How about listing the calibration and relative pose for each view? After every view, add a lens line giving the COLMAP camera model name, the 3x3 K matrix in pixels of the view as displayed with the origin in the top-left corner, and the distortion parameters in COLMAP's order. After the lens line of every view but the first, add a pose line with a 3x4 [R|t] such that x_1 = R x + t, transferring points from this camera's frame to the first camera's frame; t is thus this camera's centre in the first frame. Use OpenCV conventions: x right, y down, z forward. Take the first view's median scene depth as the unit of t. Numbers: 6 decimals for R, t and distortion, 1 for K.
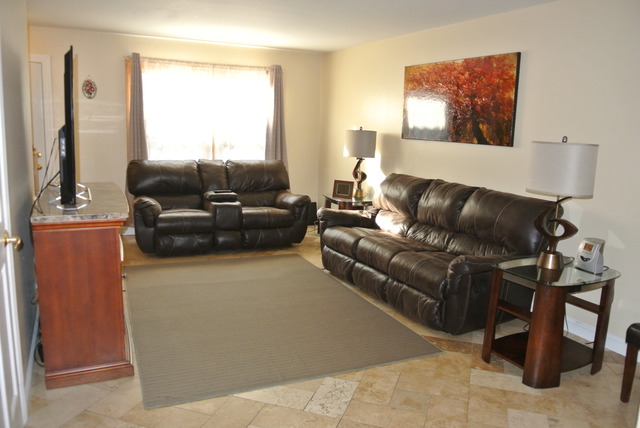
lens RADIAL K [[516.7, 0, 324.3], [0, 516.7, 213.7], [0, 0, 1]] dist [-0.044145, 0.017004]
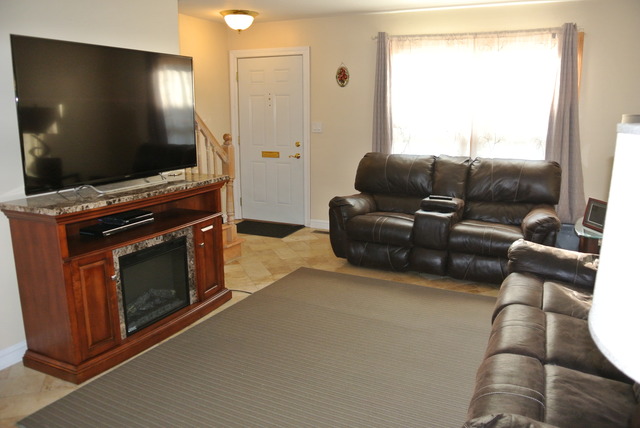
lens RADIAL K [[516.7, 0, 324.3], [0, 516.7, 213.7], [0, 0, 1]] dist [-0.044145, 0.017004]
pose [[0.635872, 0.125004, -0.761604, 0.273756], [-0.113600, 0.991207, 0.067844, -0.049749], [0.763389, 0.043379, 0.644481, 0.351033]]
